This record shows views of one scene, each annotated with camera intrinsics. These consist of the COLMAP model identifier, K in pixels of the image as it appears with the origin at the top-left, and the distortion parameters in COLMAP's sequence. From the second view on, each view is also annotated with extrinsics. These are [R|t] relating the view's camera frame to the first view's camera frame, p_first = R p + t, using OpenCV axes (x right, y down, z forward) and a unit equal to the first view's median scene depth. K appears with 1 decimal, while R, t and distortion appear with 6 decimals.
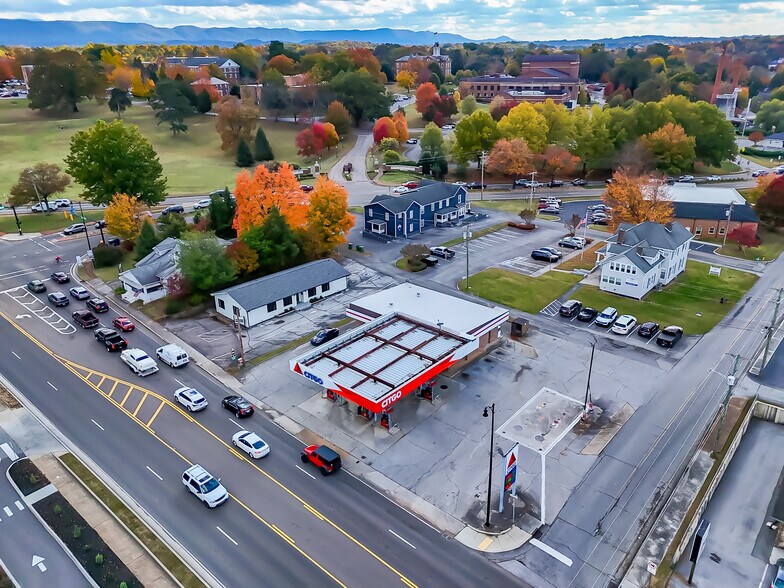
lens RADIAL K [[577.7, 0, 392.0], [0, 577.7, 294.0], [0, 0, 1]] dist [0.078924, -0.075442]
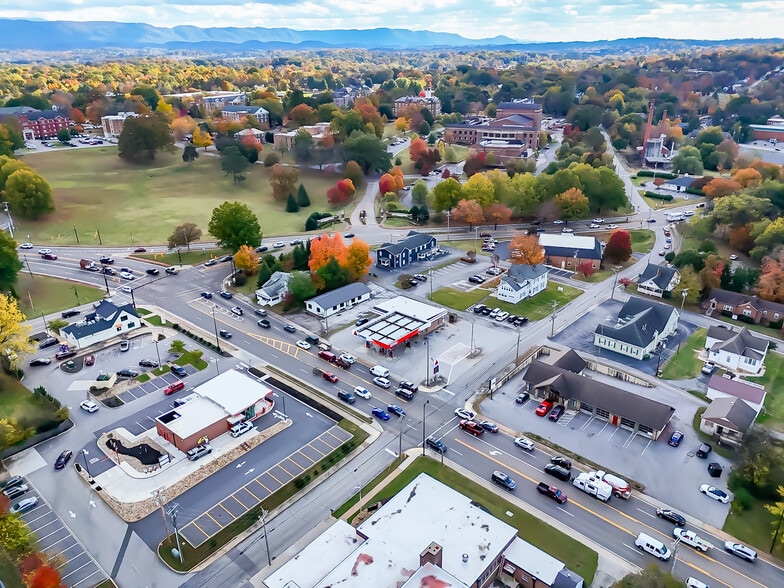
lens RADIAL K [[574.1, 0, 392.0], [0, 574.1, 294.0], [0, 0, 1]] dist [0.077726, -0.076588]
pose [[0.999995, 0.000103, 0.003091, -0.010671], [-0.000113, 0.999995, 0.003159, -0.031385], [-0.003091, -0.003159, 0.999990, -0.979659]]
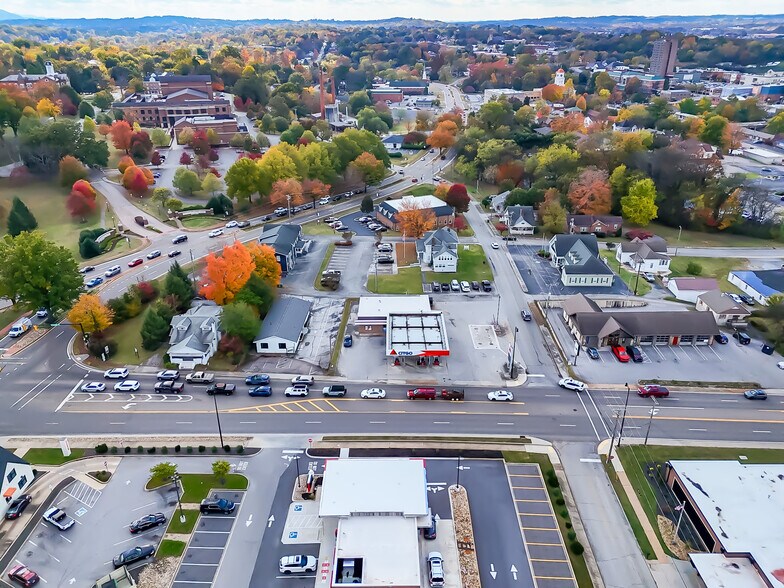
lens RADIAL K [[574.1, 0, 392.0], [0, 574.1, 294.0], [0, 0, 1]] dist [0.077726, -0.076588]
pose [[0.754093, -0.272040, 0.597777, -0.849150], [0.251899, 0.960374, 0.119283, -0.192454], [-0.606540, 0.060629, 0.792738, -0.343508]]
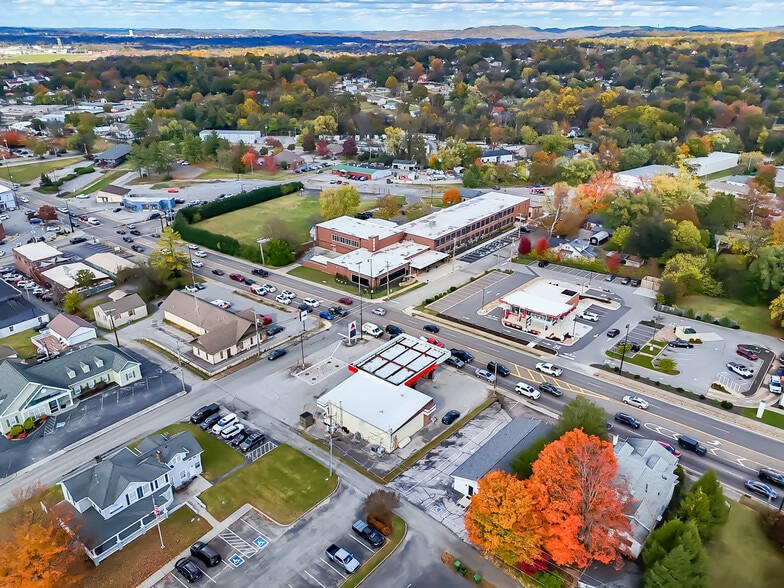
lens RADIAL K [[583.9, 0, 392.0], [0, 583.9, 294.0], [0, 0, 1]] dist [0.079887, -0.077686]
pose [[-0.999444, 0.022166, -0.024914, 0.044852], [-0.003018, 0.683925, 0.729546, -0.996532], [0.033211, 0.729215, -0.683478, 1.516513]]
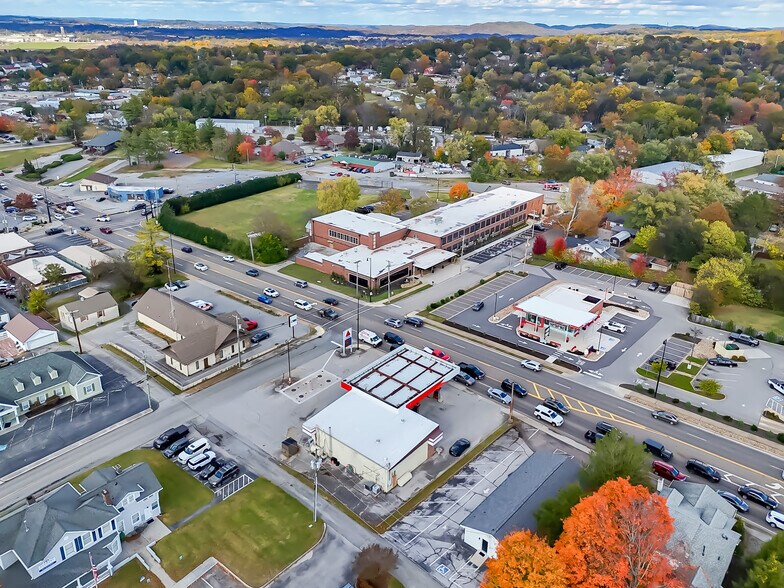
lens RADIAL K [[595.3, 0, 390.3], [0, 595.3, 273.3], [0, 0, 1]] dist [0.082385, -0.076270]
pose [[-0.999798, 0.003758, -0.019757, 0.040395], [-0.011382, 0.704140, 0.709970, -0.899729], [0.016580, 0.710051, -0.703955, 1.400197]]
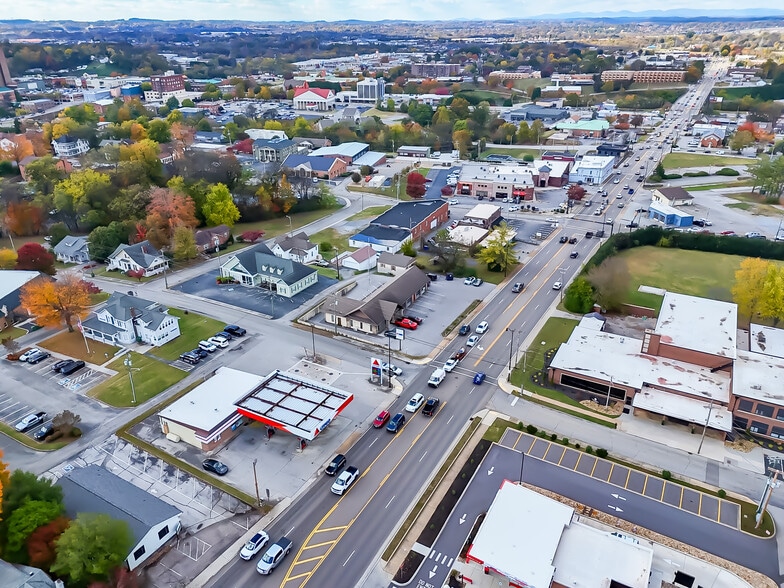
lens RADIAL K [[574.1, 0, 392.0], [0, 574.1, 294.0], [0, 0, 1]] dist [0.077726, -0.076588]
pose [[-0.215651, -0.402652, 0.889587, -0.978890], [0.387706, 0.800828, 0.456464, -0.541558], [-0.896202, 0.443335, -0.016589, 0.467922]]
